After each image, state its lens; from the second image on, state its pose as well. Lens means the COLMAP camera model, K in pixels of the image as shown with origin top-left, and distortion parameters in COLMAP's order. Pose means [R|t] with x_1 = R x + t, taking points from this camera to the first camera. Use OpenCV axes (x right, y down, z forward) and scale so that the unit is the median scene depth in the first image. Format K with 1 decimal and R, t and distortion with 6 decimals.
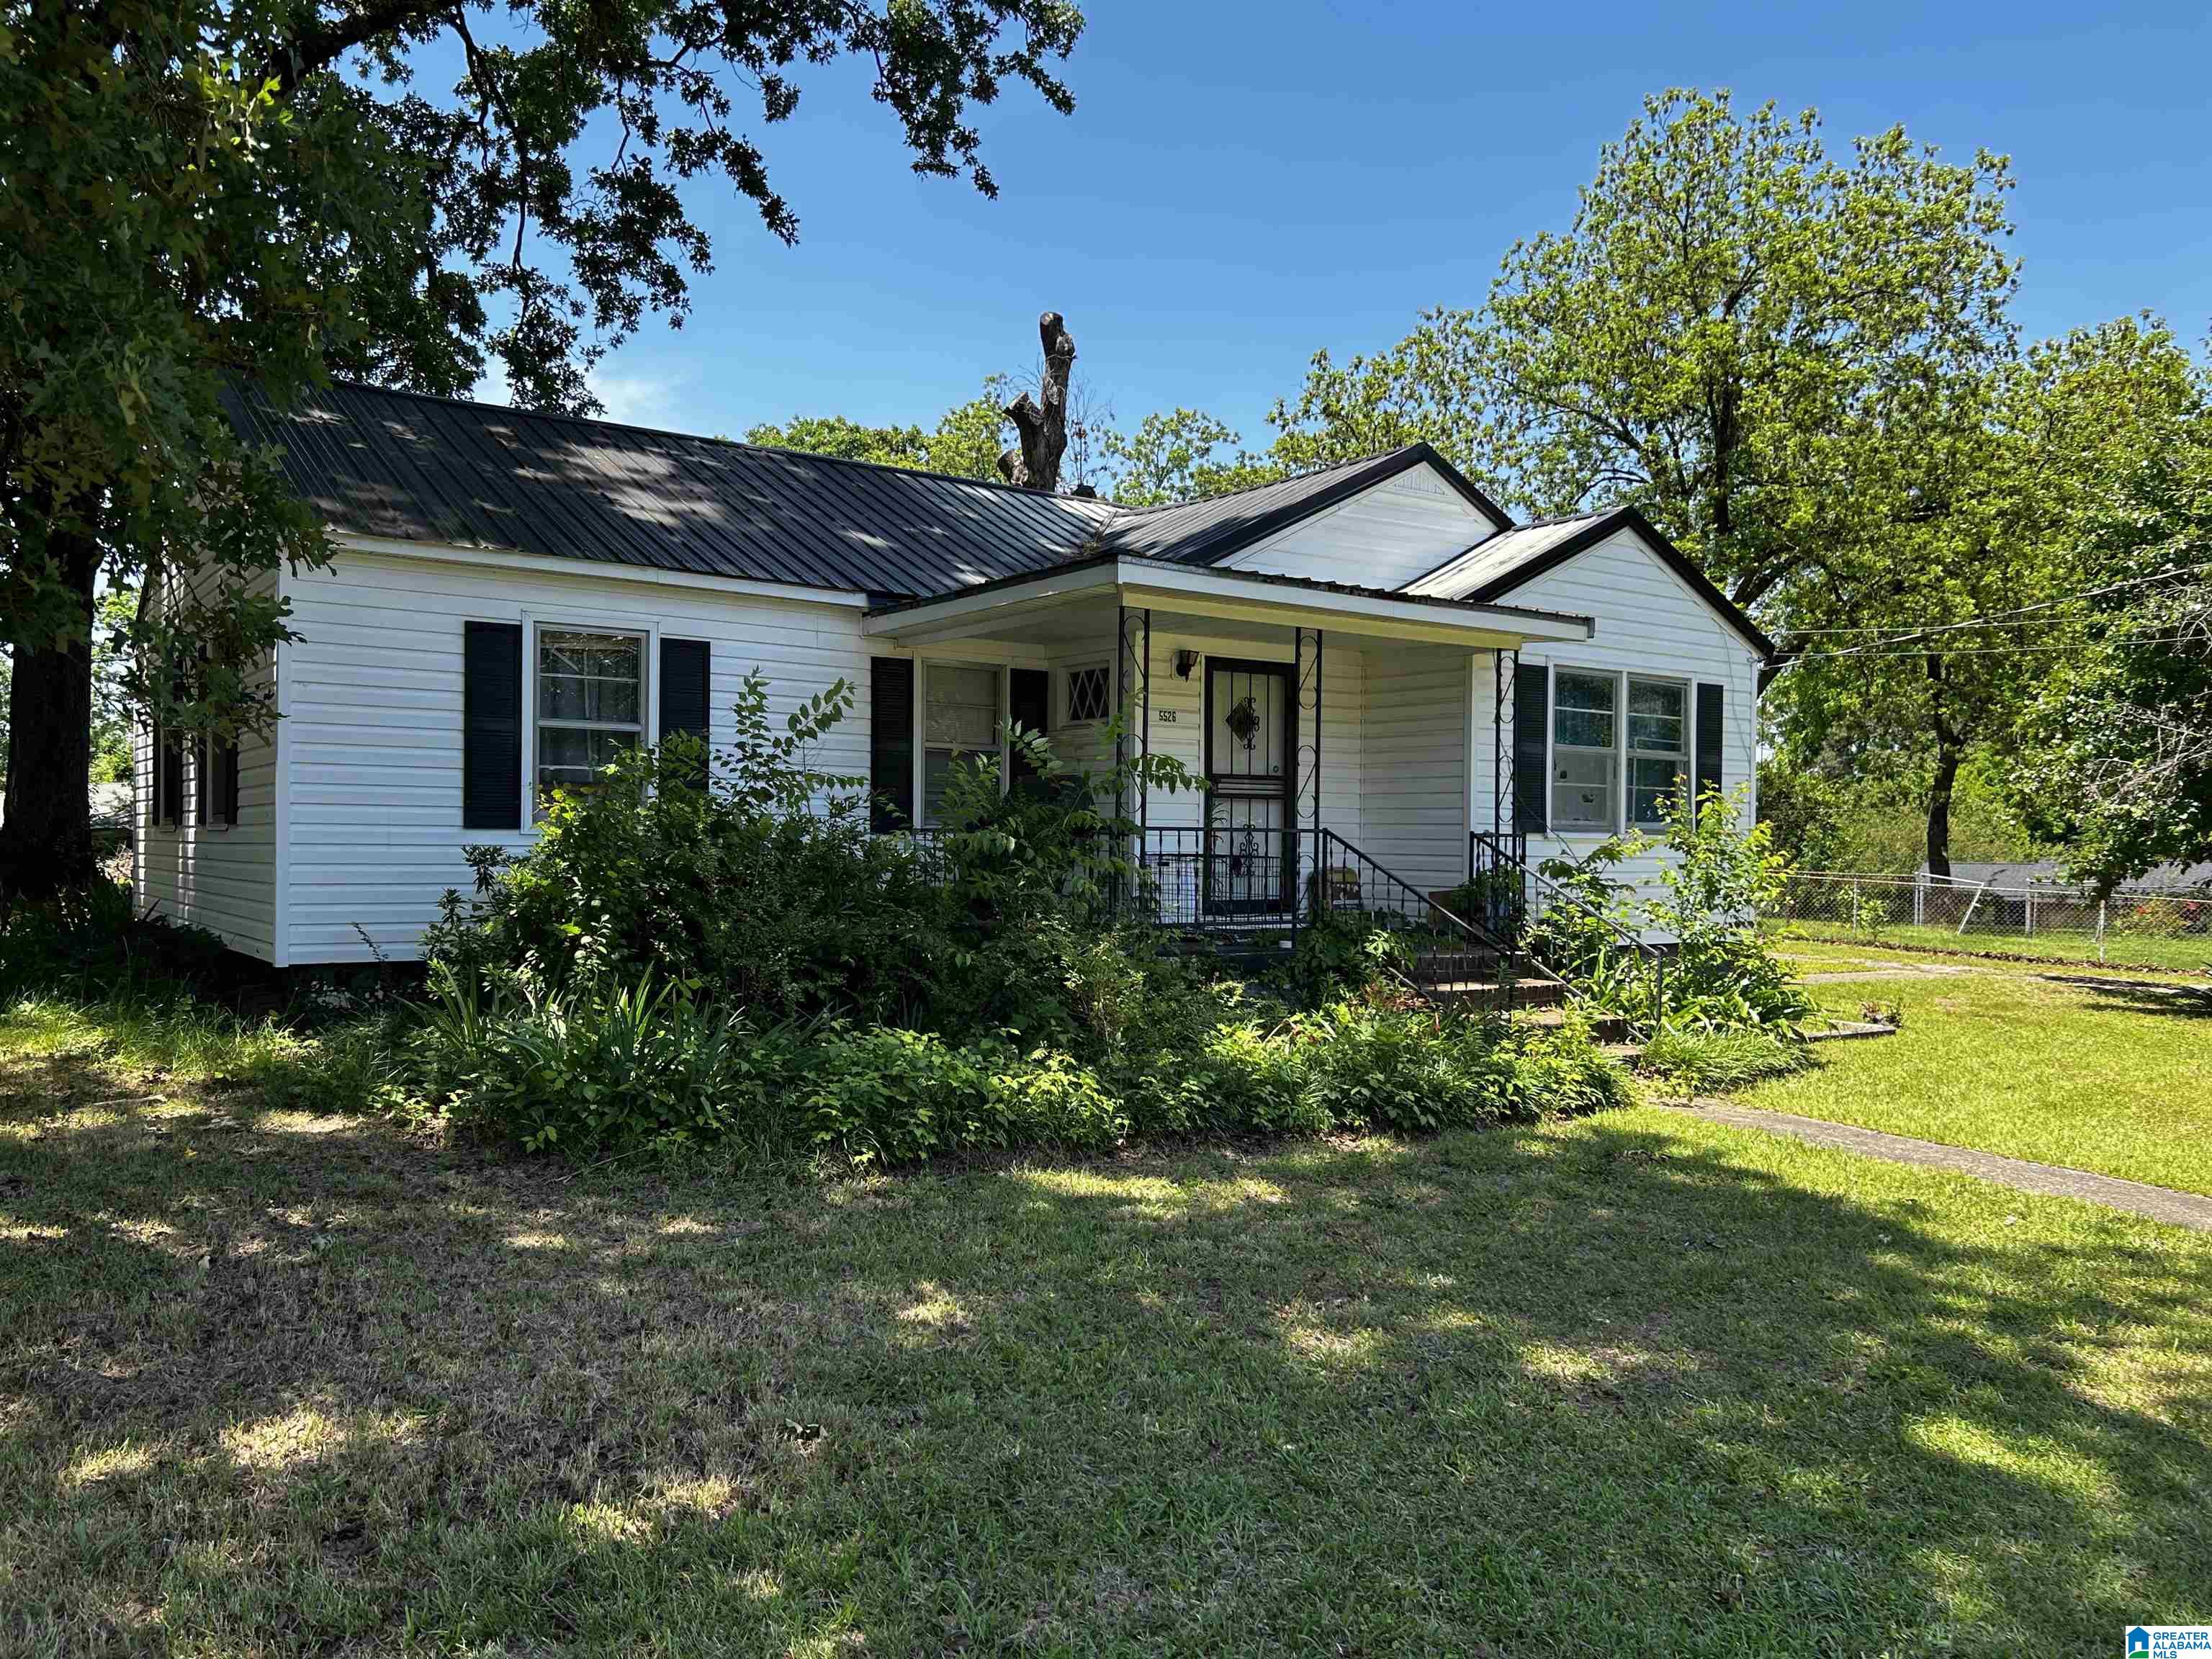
lens RADIAL K [[1726.4, 0, 1102.2], [0, 1726.4, 827.4], [0, 0, 1]] dist [0.029655, -0.034157]
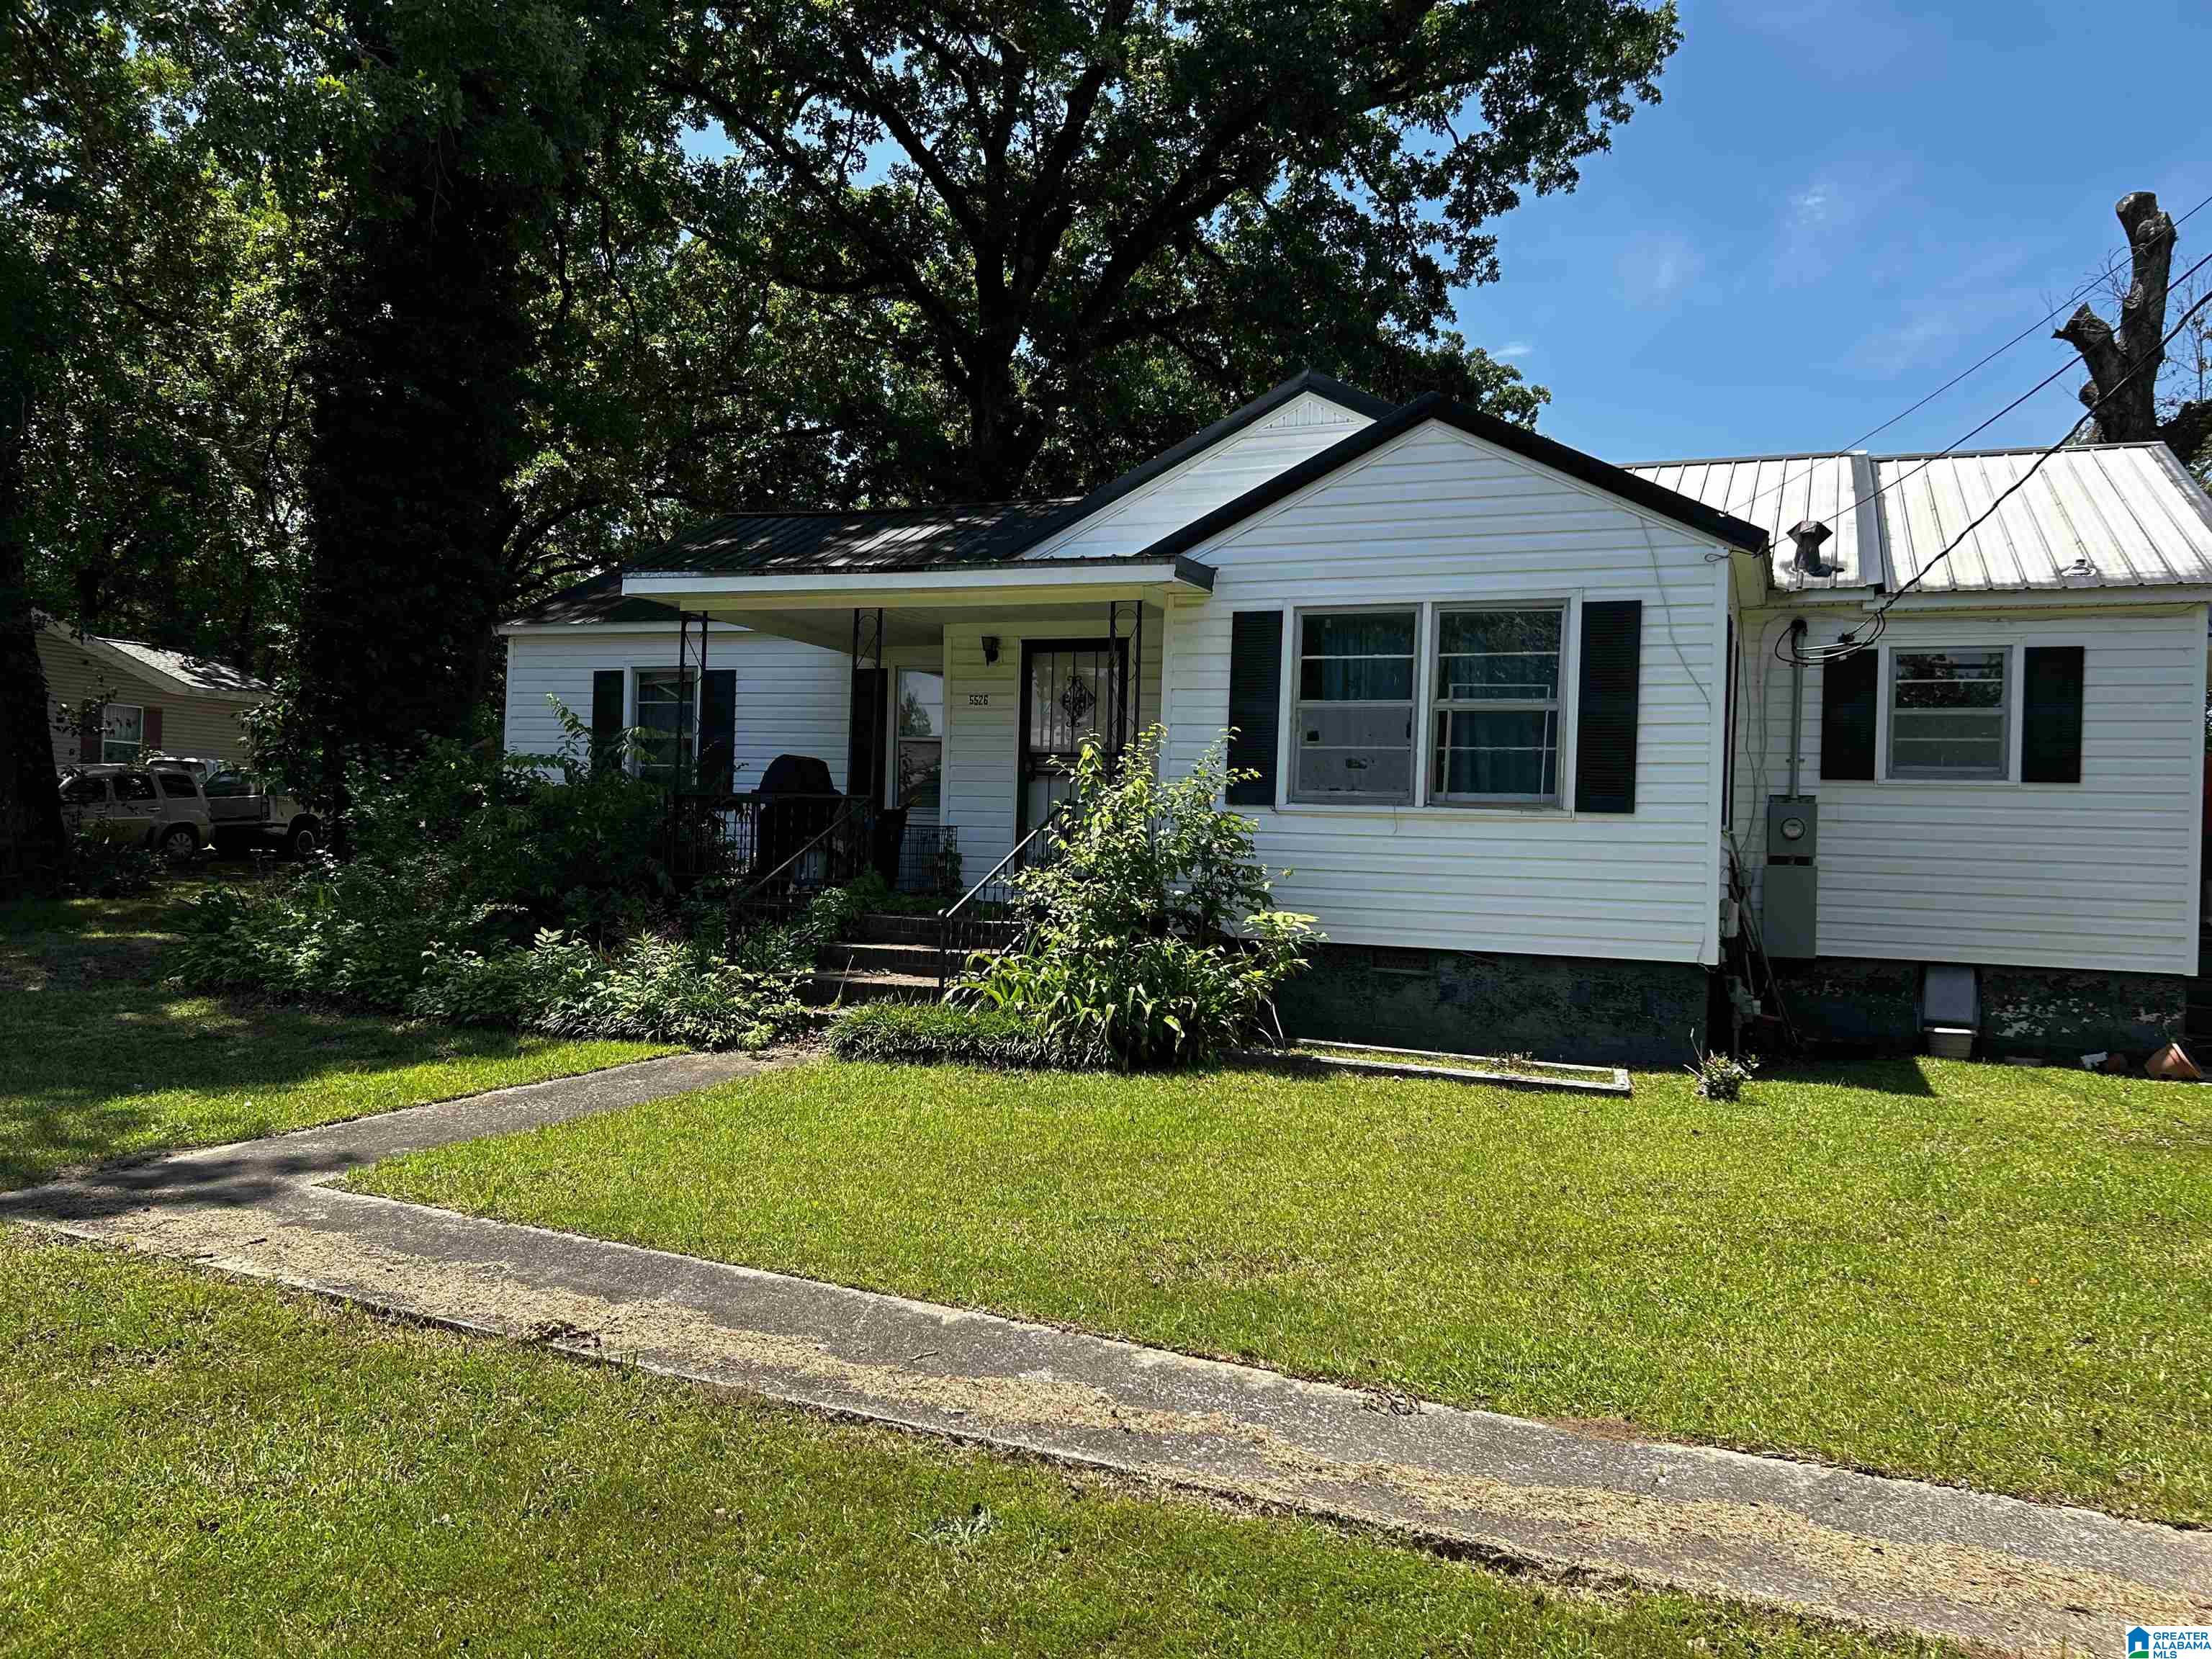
lens RADIAL K [[1726.4, 0, 1102.2], [0, 1726.4, 827.4], [0, 0, 1]] dist [0.029655, -0.034157]
pose [[0.458203, -0.007991, -0.888812, 1.017570], [-0.029884, 0.999256, -0.024390, 0.039483], [0.888345, 0.037737, 0.457623, 0.556794]]
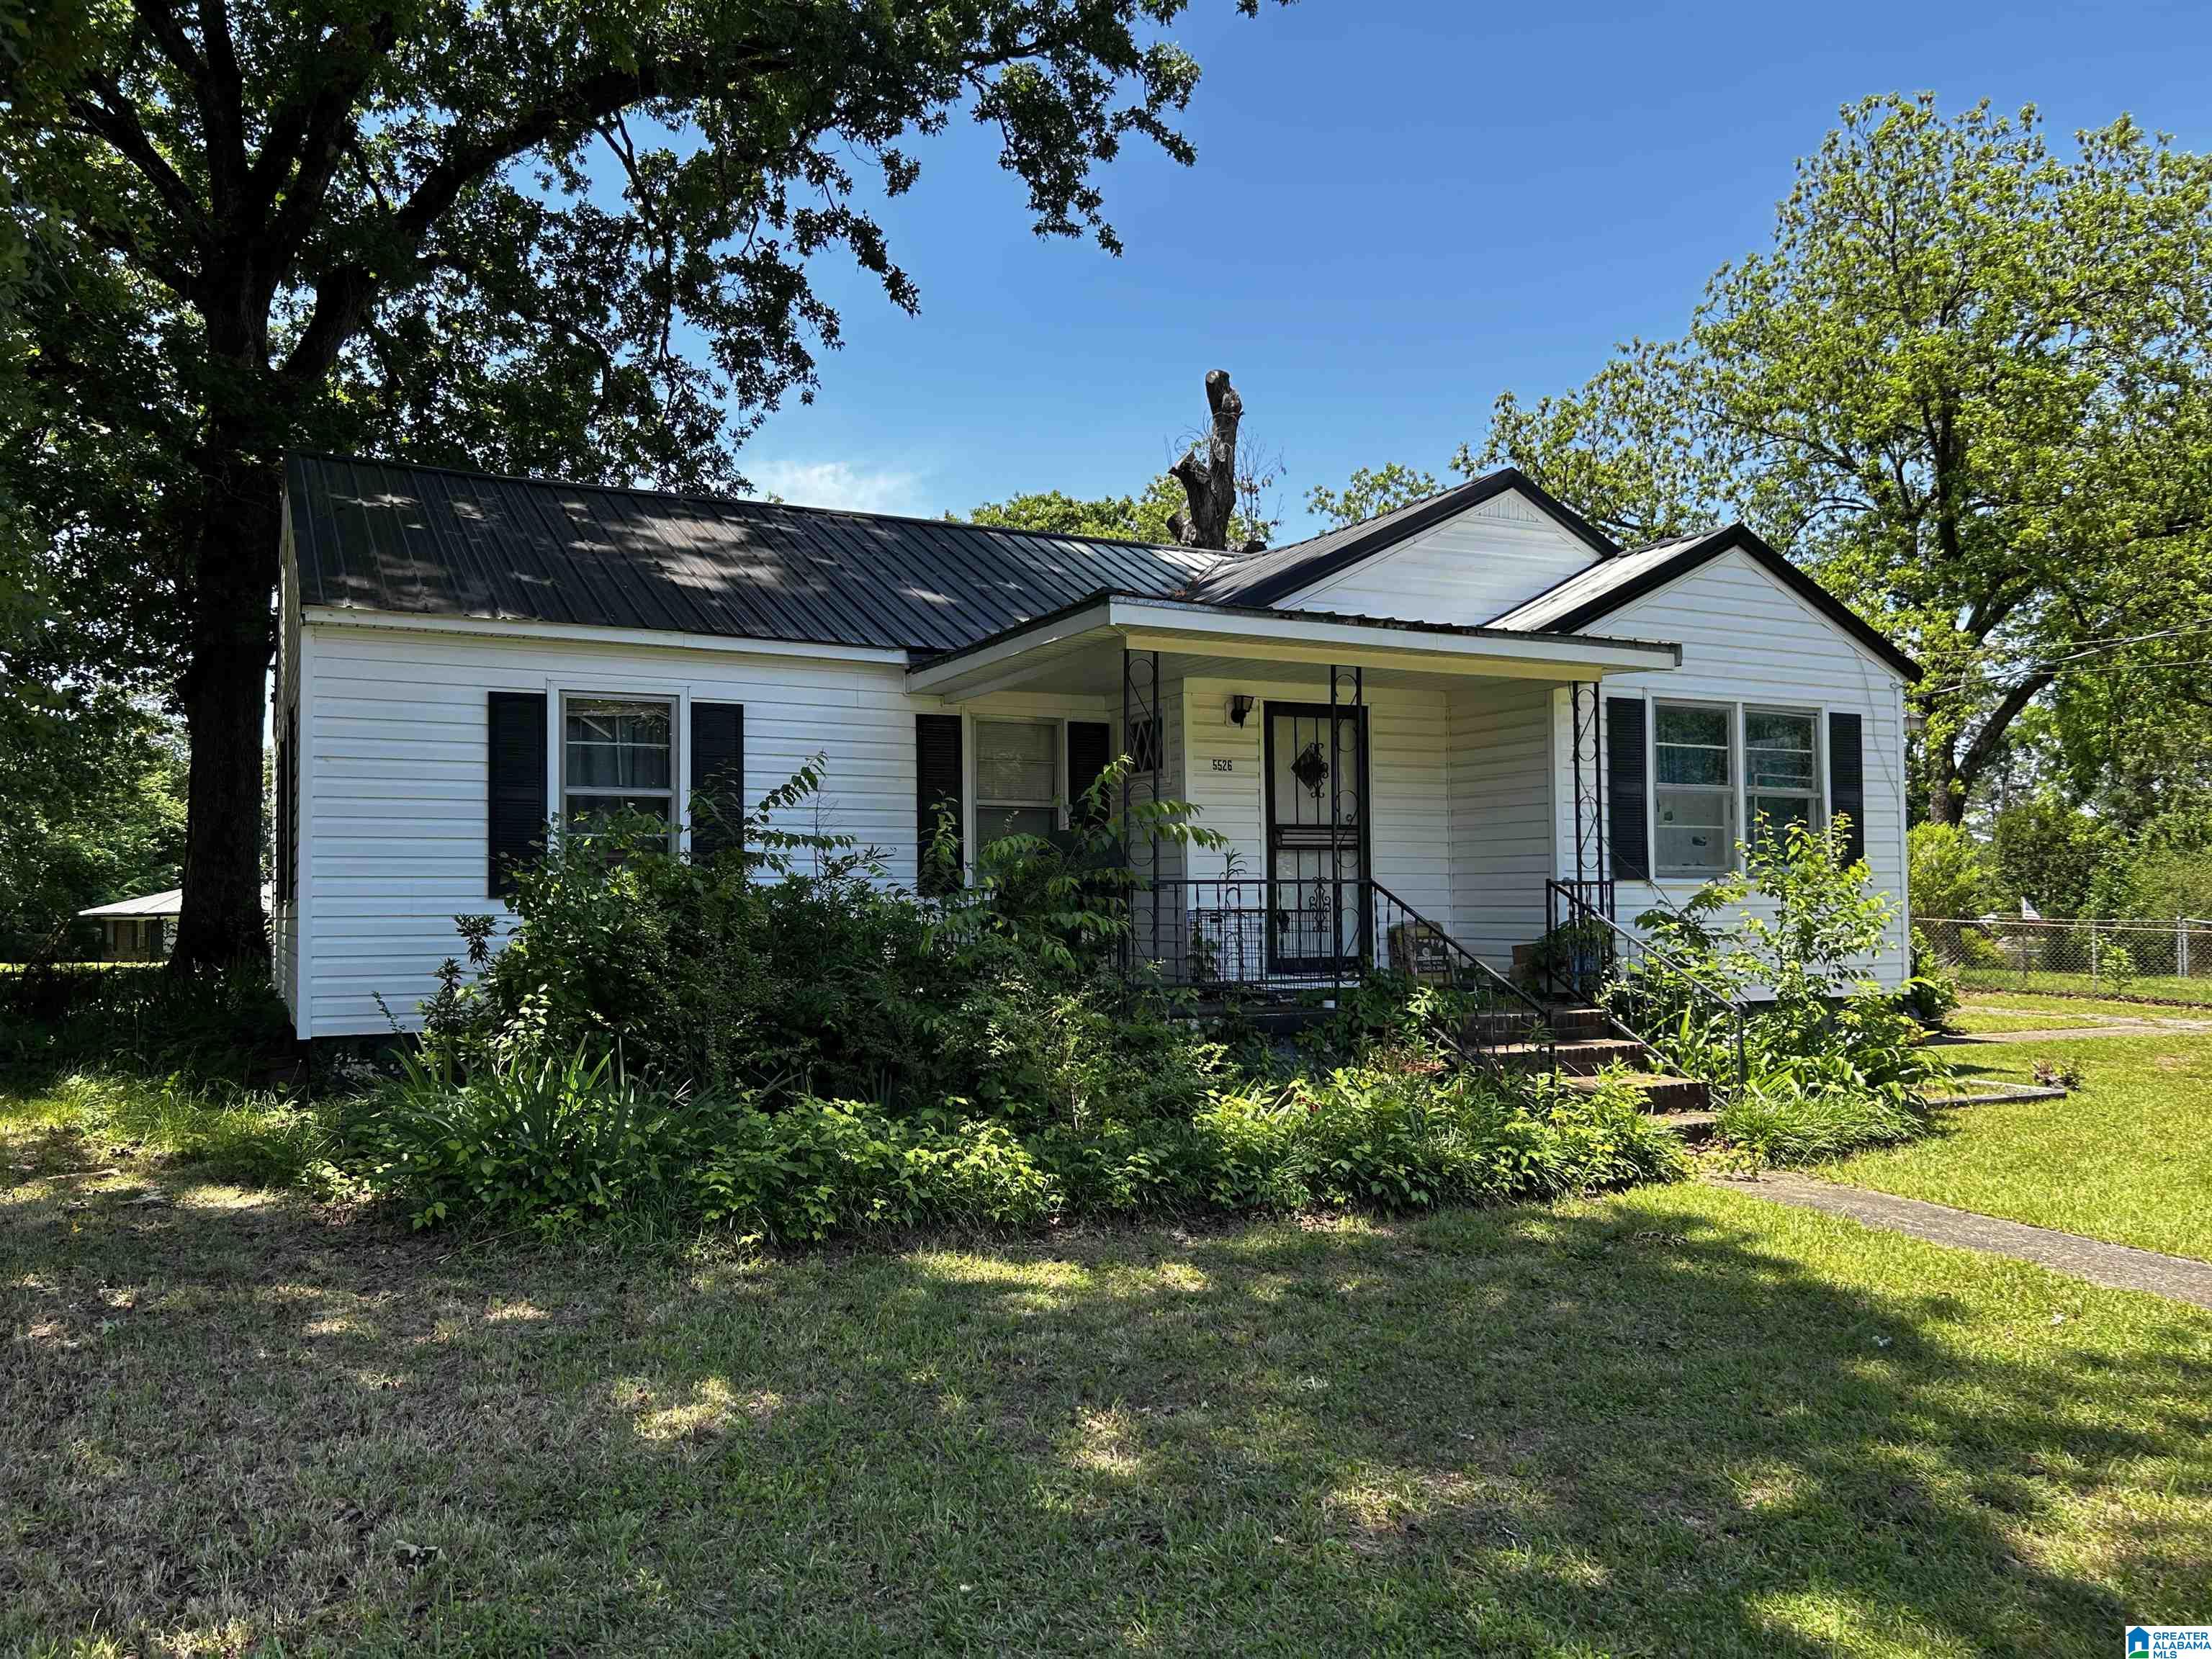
lens RADIAL K [[1726.4, 0, 1102.2], [0, 1726.4, 827.4], [0, 0, 1]] dist [0.029655, -0.034157]
pose [[0.989867, -0.026859, -0.139433, 0.101534], [0.021618, 0.999007, -0.038967, 0.005220], [0.140342, 0.035558, 0.989464, 0.049306]]
